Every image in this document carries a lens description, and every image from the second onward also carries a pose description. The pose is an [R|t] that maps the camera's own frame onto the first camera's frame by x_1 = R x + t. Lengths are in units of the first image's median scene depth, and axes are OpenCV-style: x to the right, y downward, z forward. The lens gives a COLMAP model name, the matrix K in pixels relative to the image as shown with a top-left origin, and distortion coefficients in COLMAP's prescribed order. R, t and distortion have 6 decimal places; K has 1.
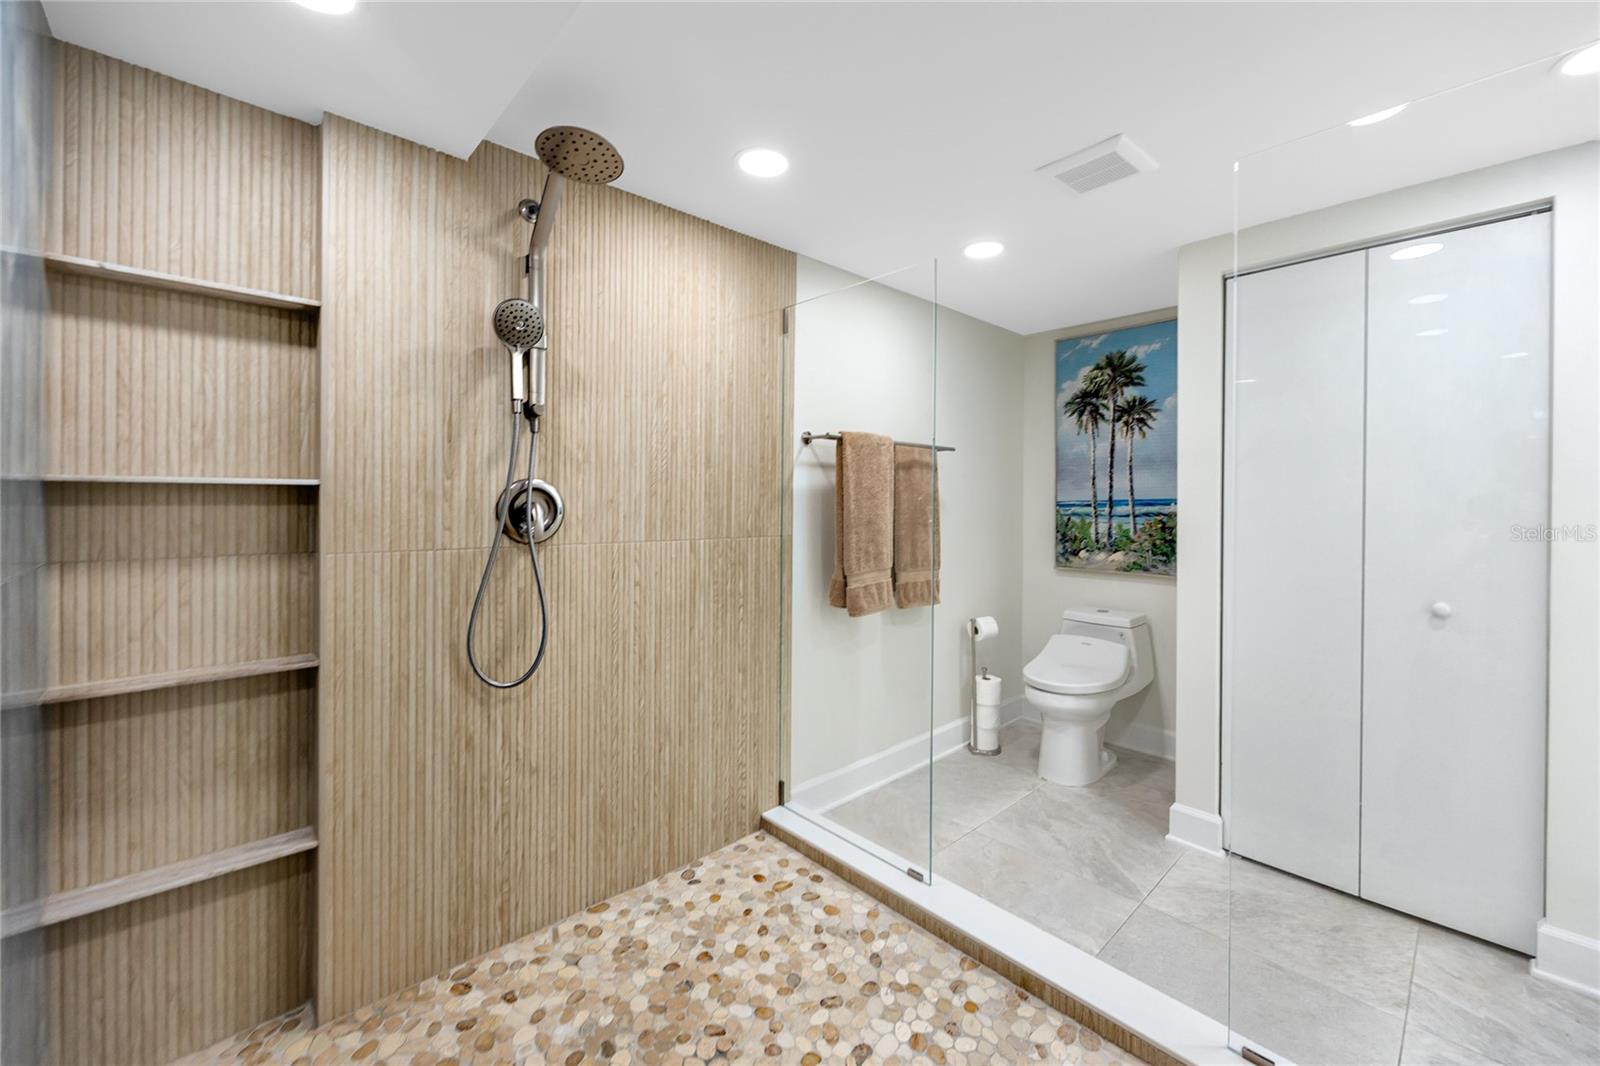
lens RADIAL K [[643.6, 0, 800.1], [0, 643.6, 500.5], [0, 0, 1]] dist [0.007755, -0.000366]
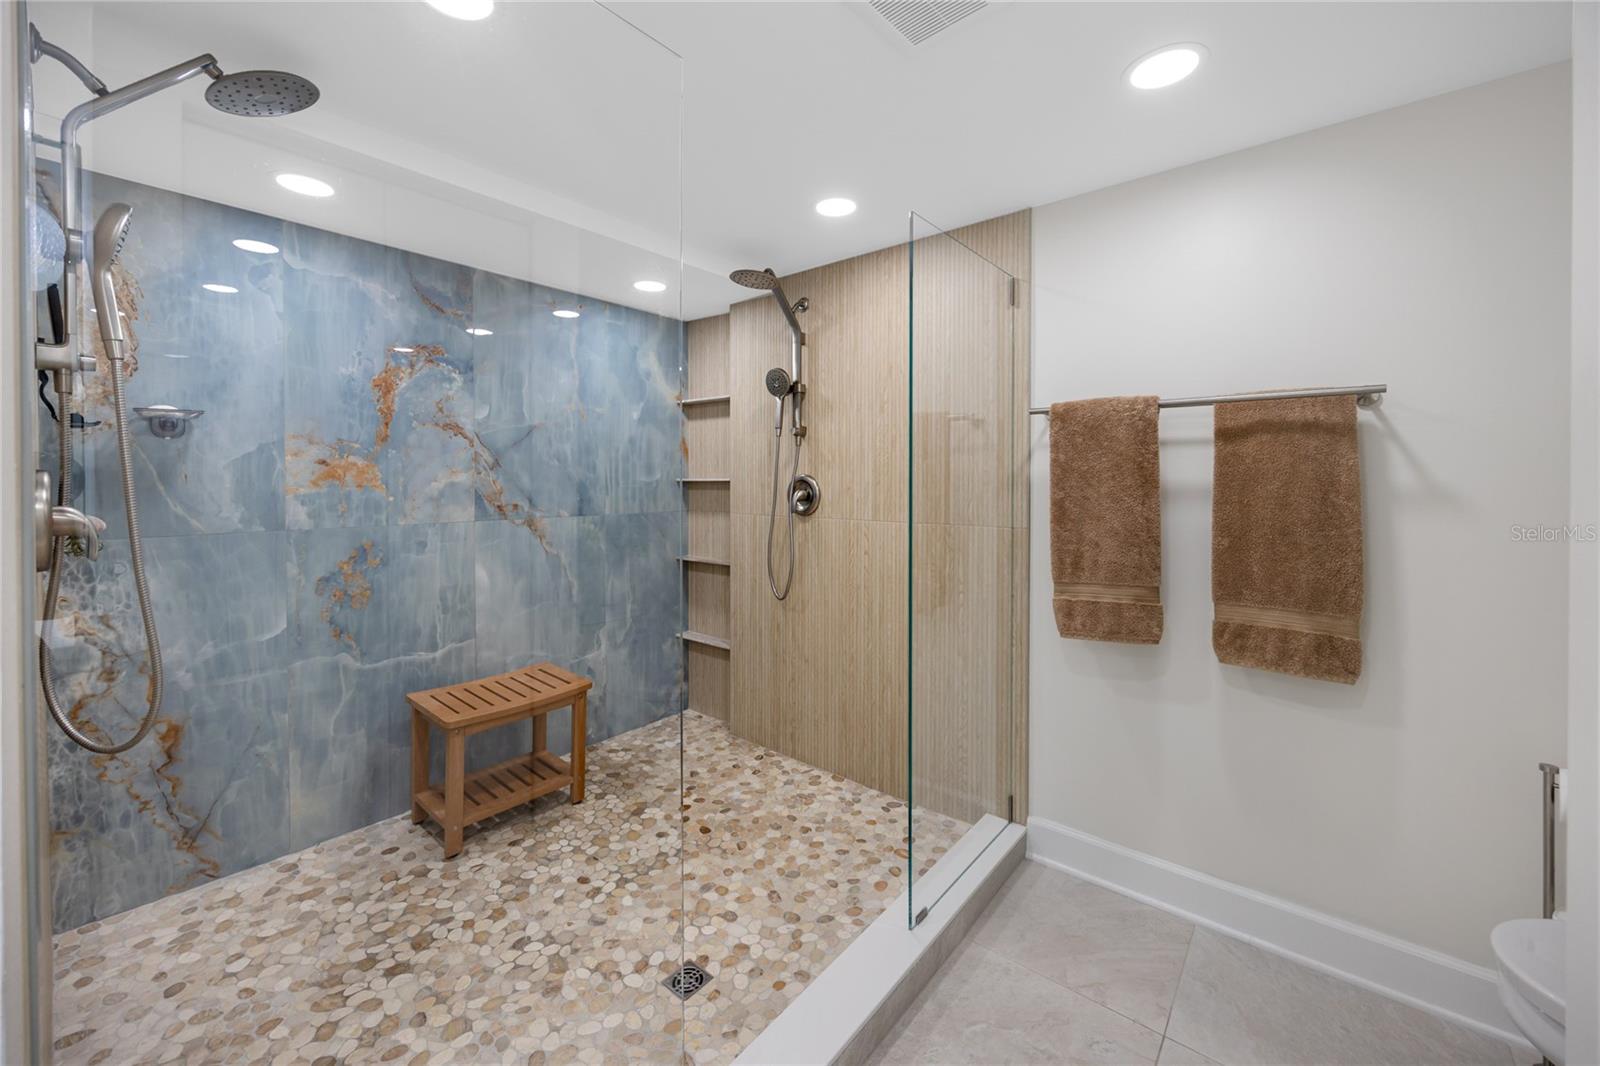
lens RADIAL K [[620.1, 0, 798.6], [0, 620.1, 487.8], [0, 0, 1]] dist [-0.002158, 0.000507]
pose [[0.129180, 0.000585, -0.991621, 1.116711], [-0.004095, 0.999992, 0.000057, -0.001036], [0.991613, 0.004053, 0.129181, 0.814039]]
